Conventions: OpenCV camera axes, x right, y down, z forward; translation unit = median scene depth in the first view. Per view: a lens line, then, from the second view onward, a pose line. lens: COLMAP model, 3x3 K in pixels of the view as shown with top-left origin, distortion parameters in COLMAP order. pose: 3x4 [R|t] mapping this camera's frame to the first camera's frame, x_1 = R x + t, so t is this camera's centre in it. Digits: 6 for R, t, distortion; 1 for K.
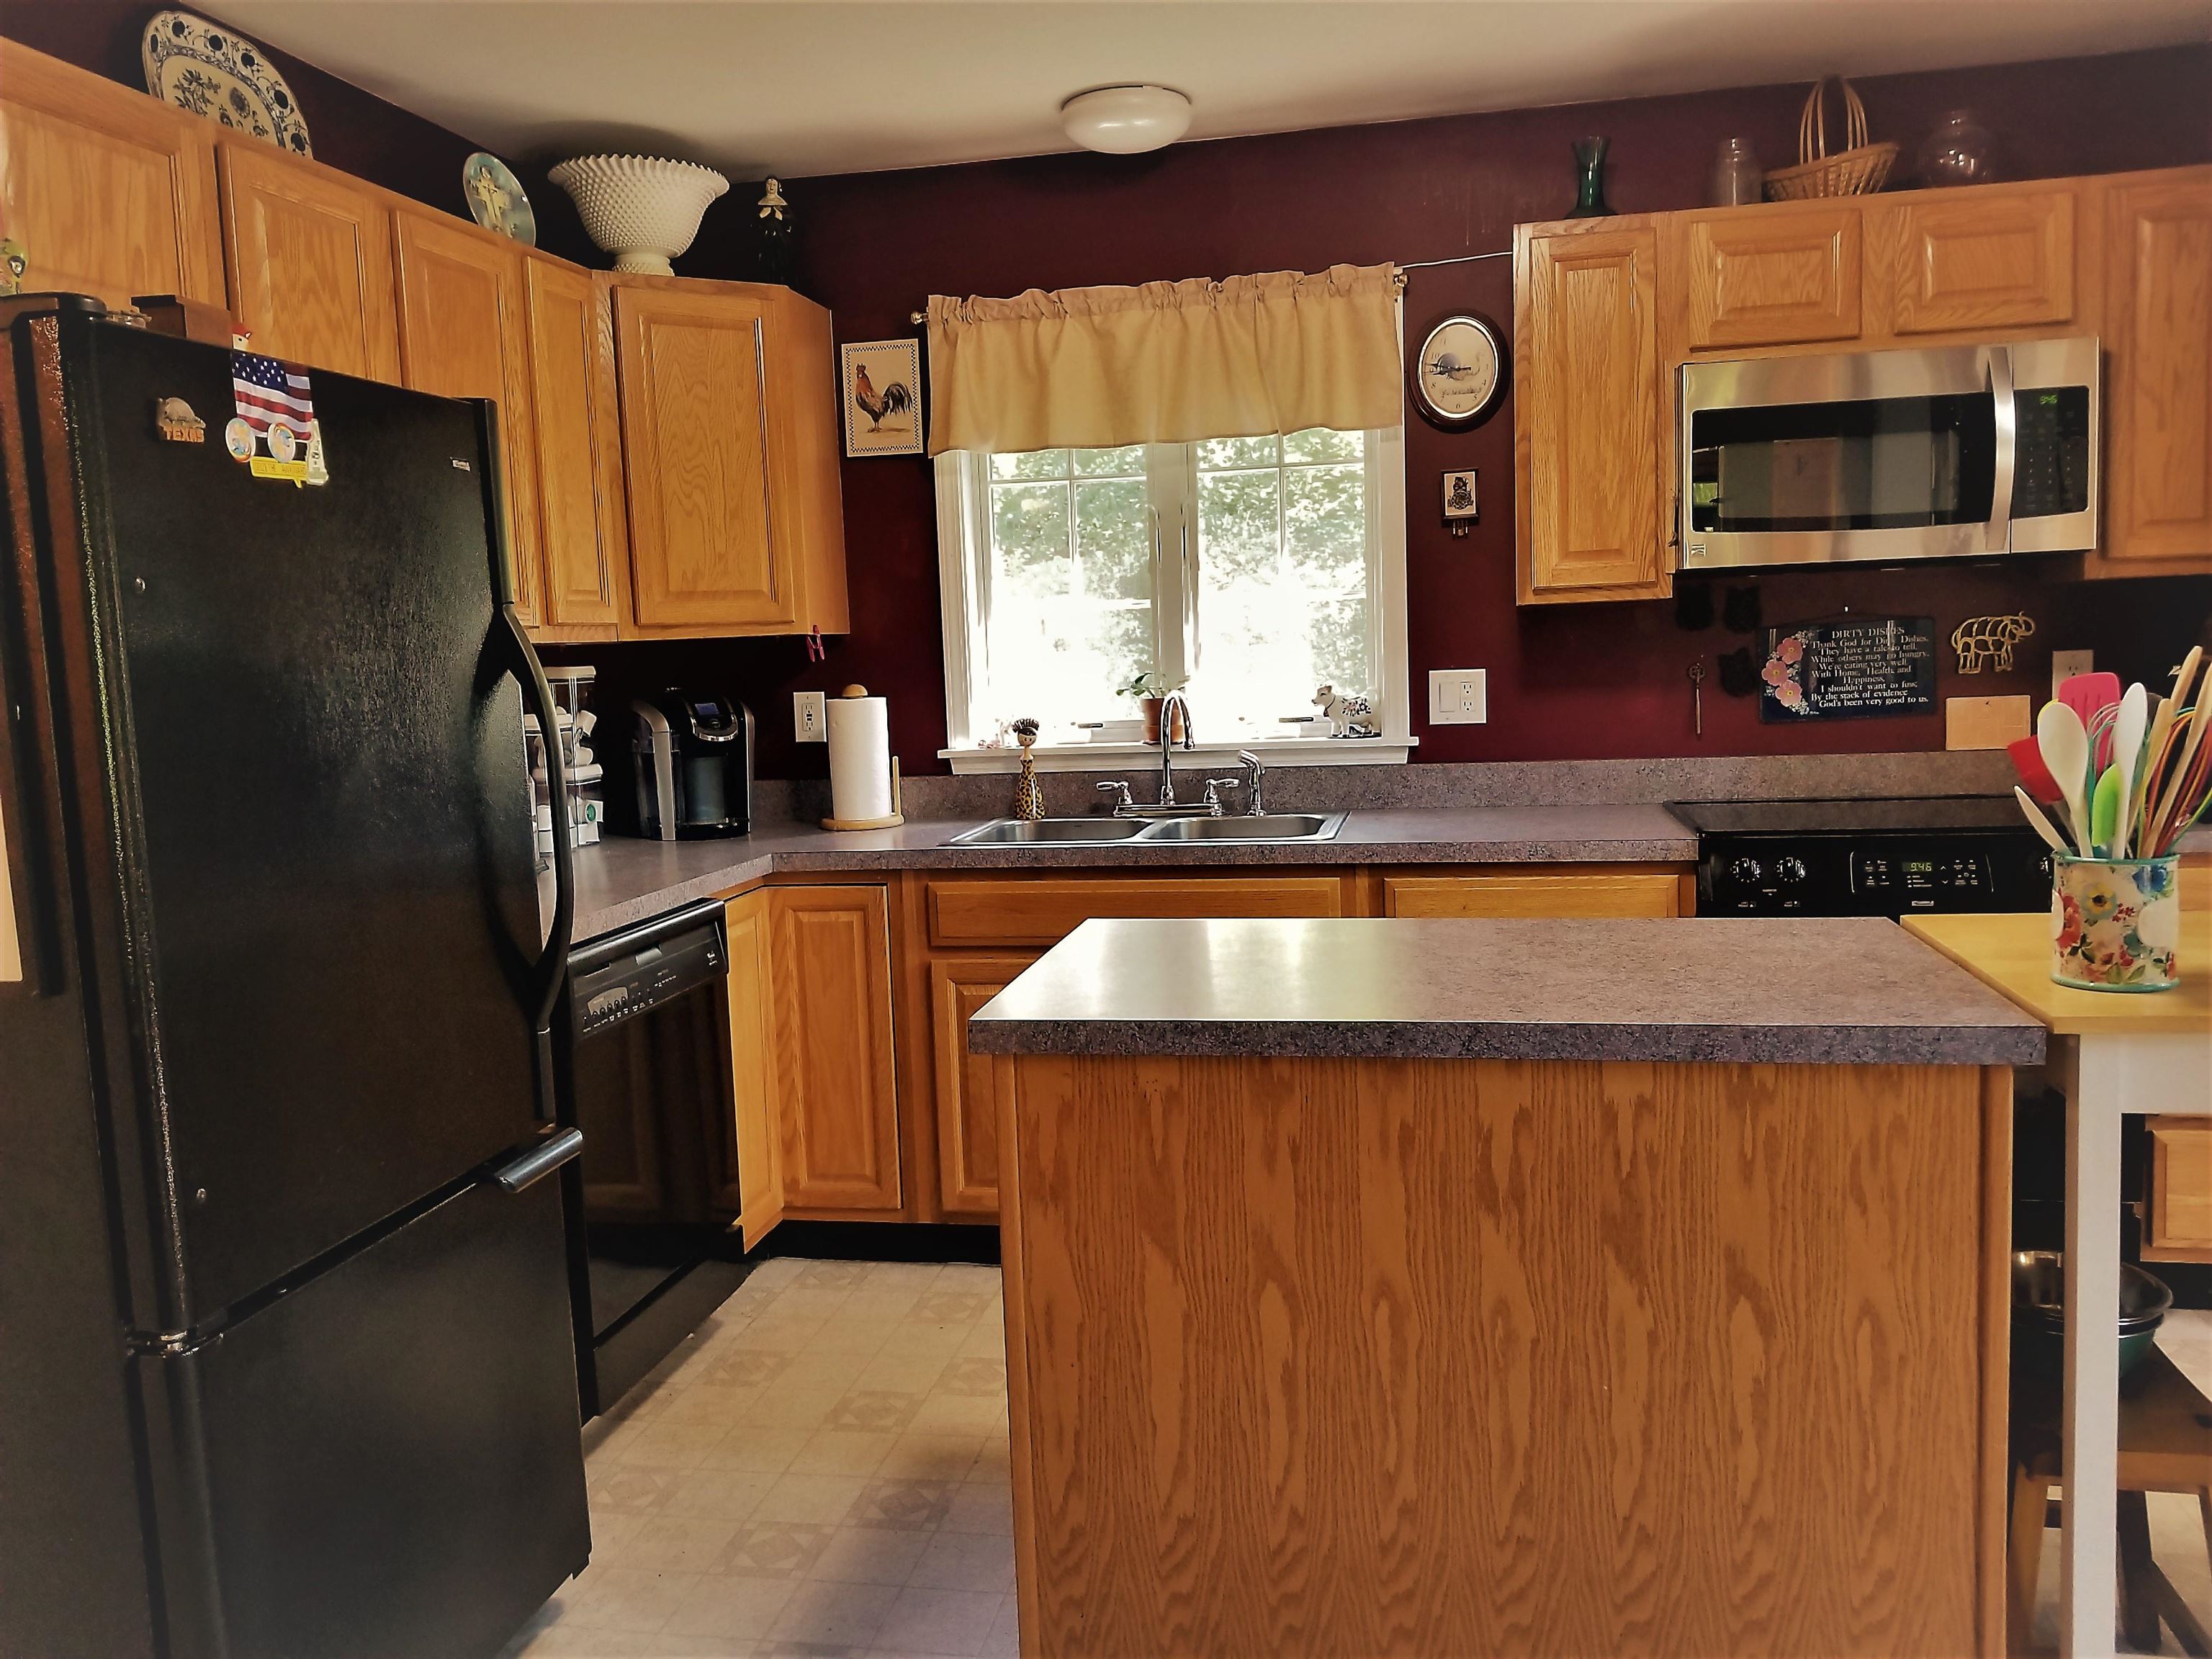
lens RADIAL K [[1754.0, 0, 1107.8], [0, 1754.0, 815.9], [0, 0, 1]] dist [0.047352, -0.079811]
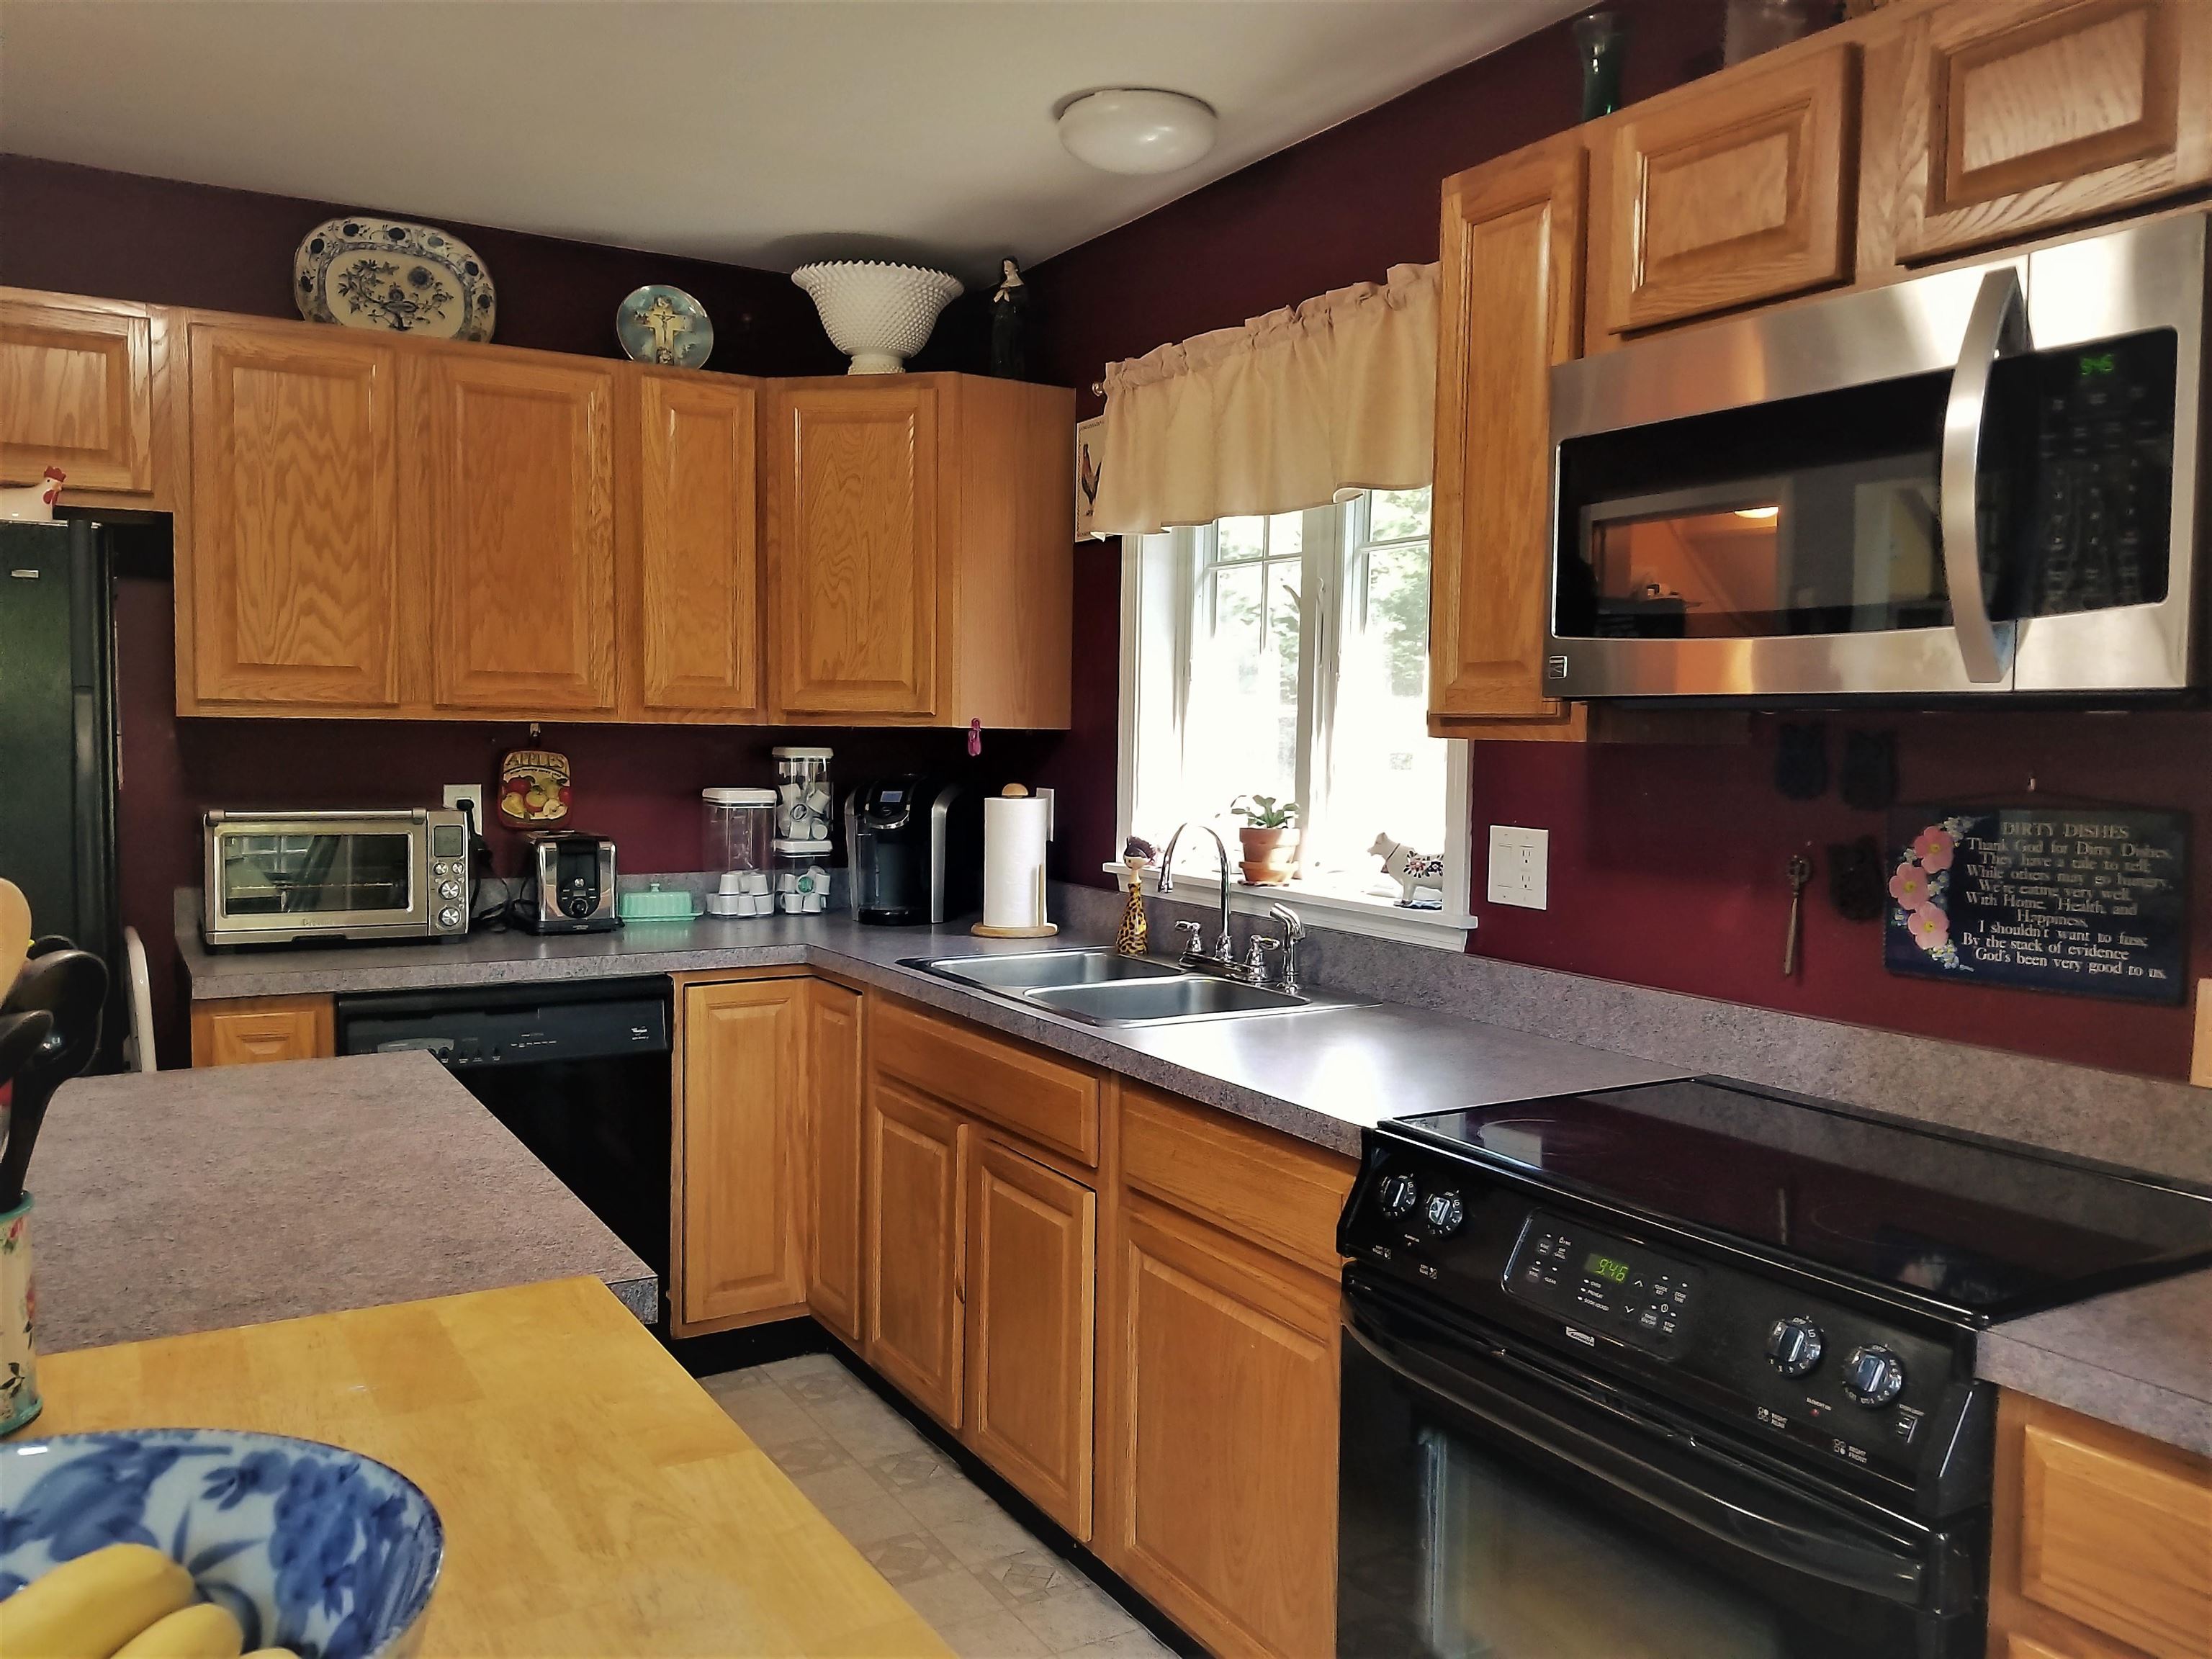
lens RADIAL K [[1732.8, 0, 1106.0], [0, 1732.8, 829.5], [0, 0, 1]] dist [0.104493, -0.199184]
pose [[0.664498, 0.094791, -0.741254, 0.629708], [-0.118108, 0.992777, 0.021078, -0.081975], [0.737898, 0.073542, 0.670894, 0.446418]]
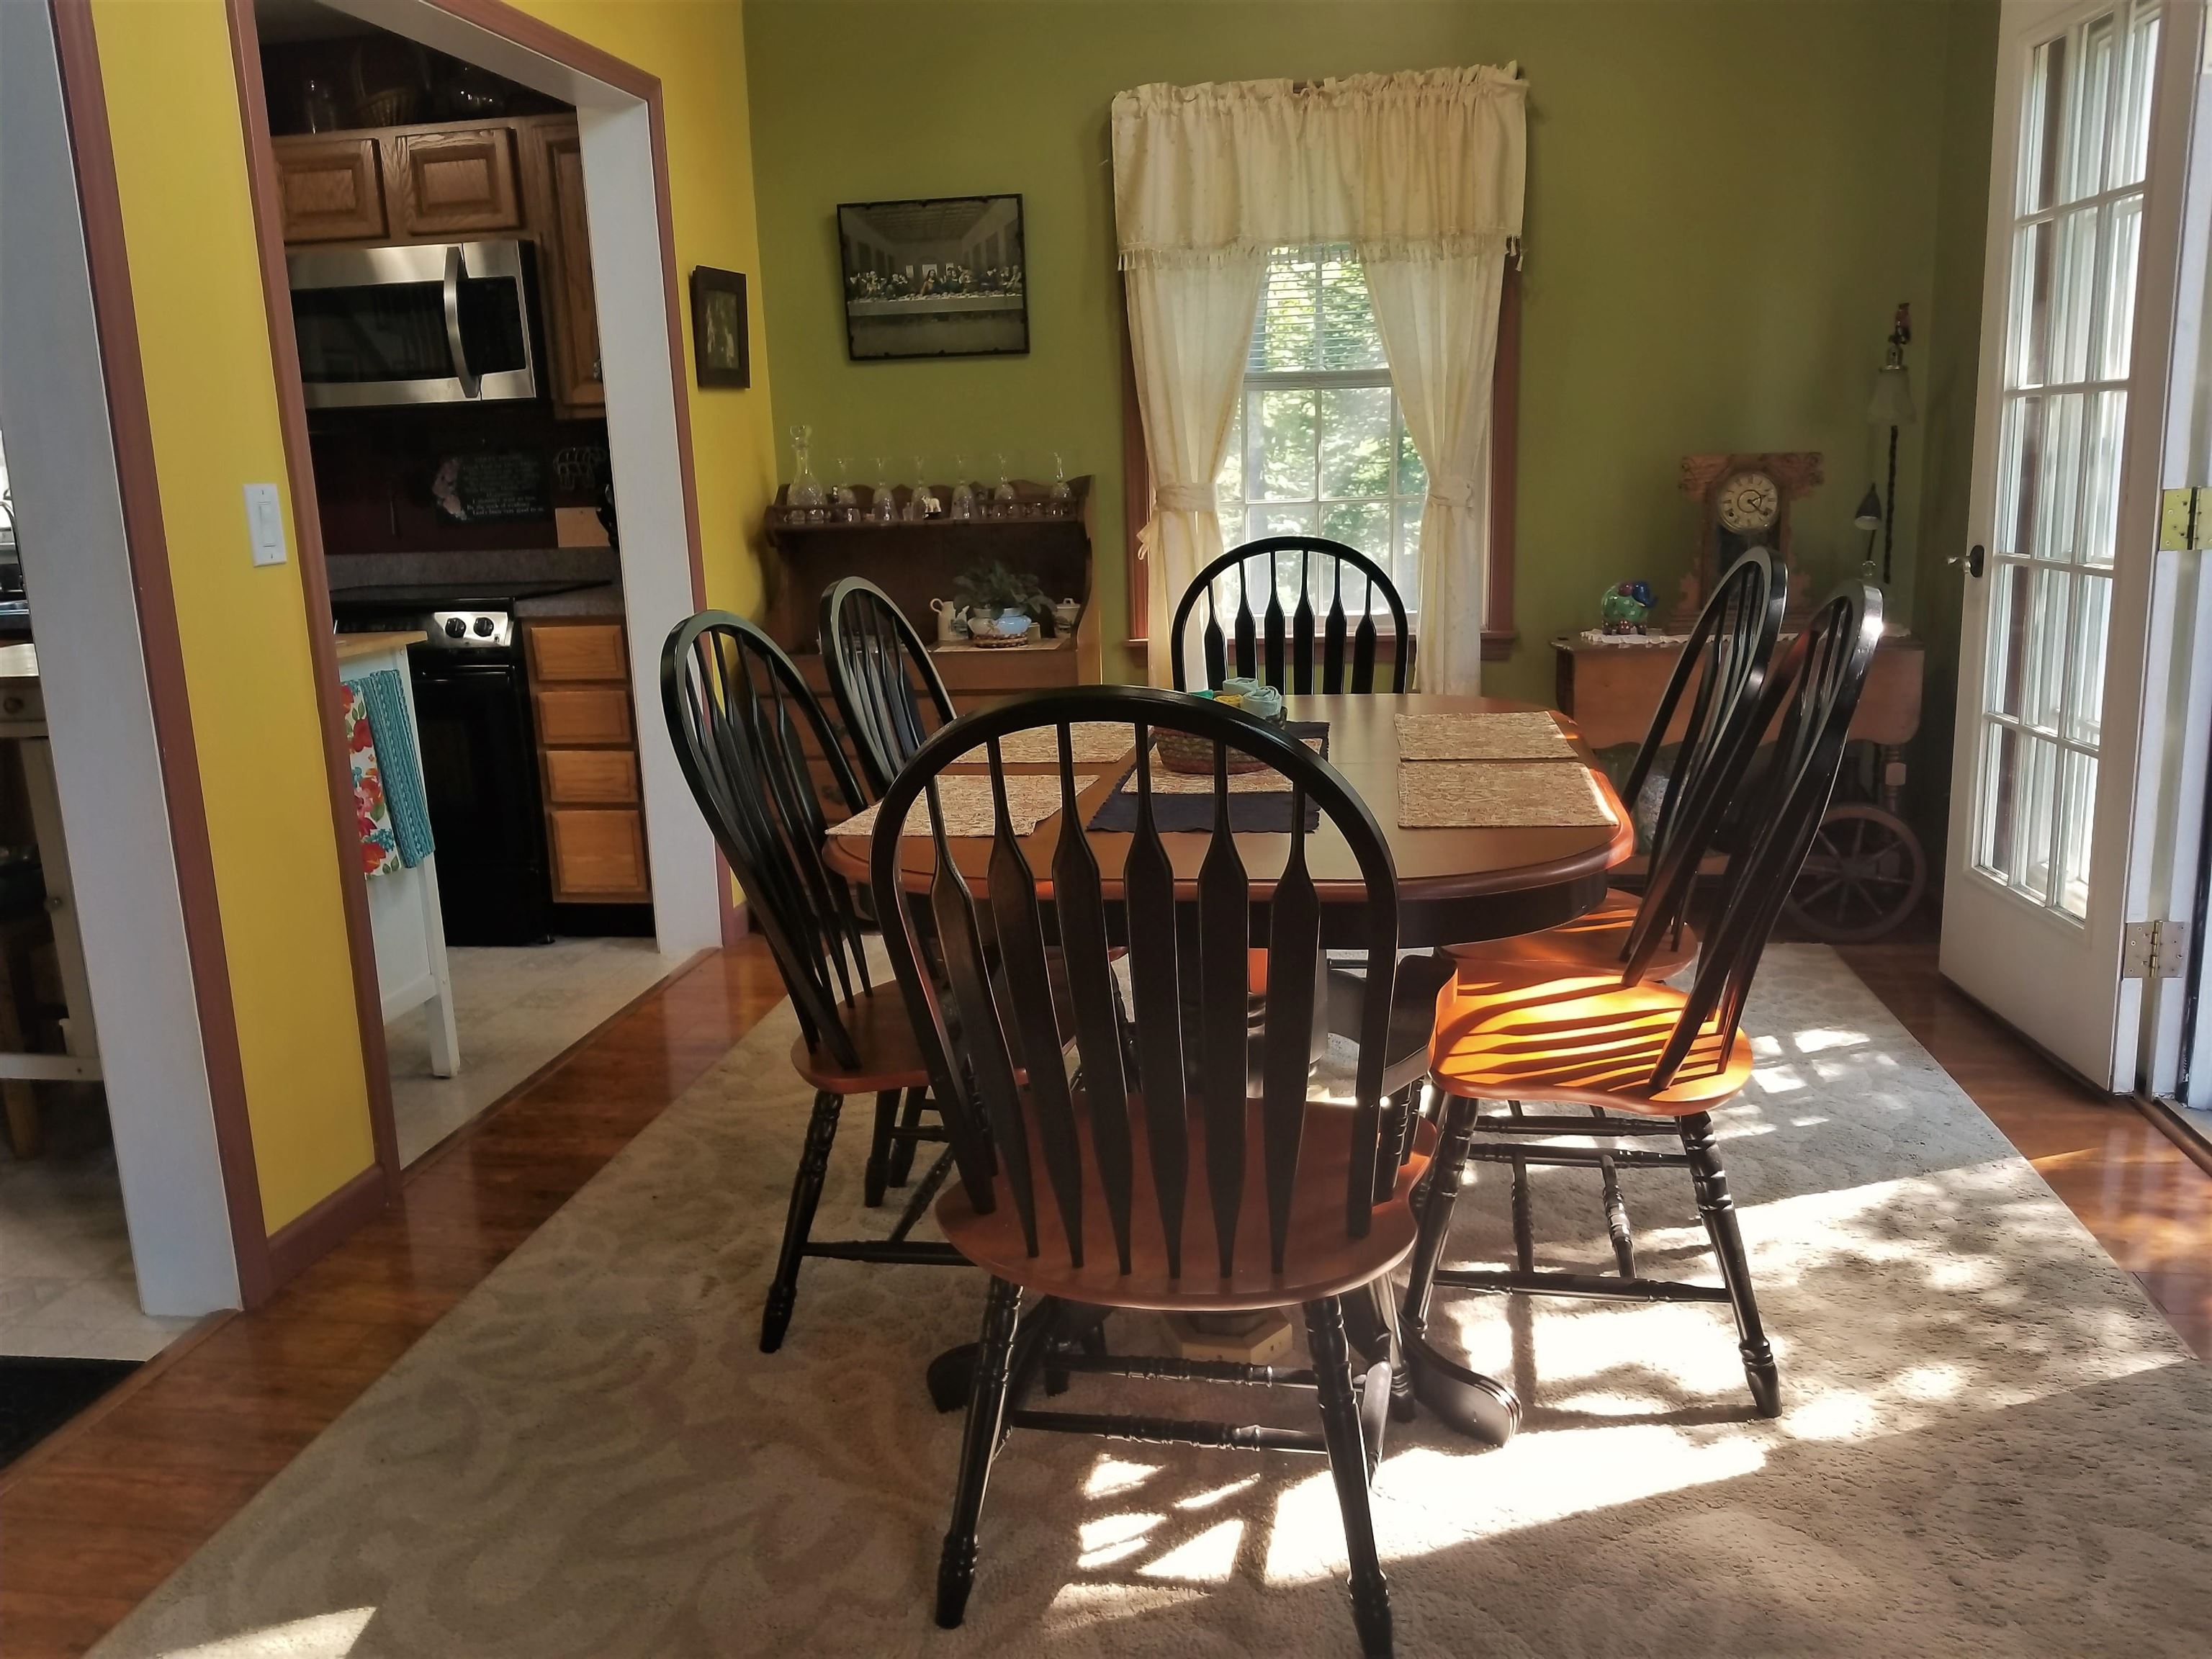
lens RADIAL K [[1732.8, 0, 1106.0], [0, 1732.8, 829.5], [0, 0, 1]] dist [0.104493, -0.199184]
pose [[0.999496, -0.005583, 0.031257, 0.851171], [0.002290, 0.994533, 0.104394, 0.038141], [-0.031669, -0.104270, 0.994045, -0.365712]]
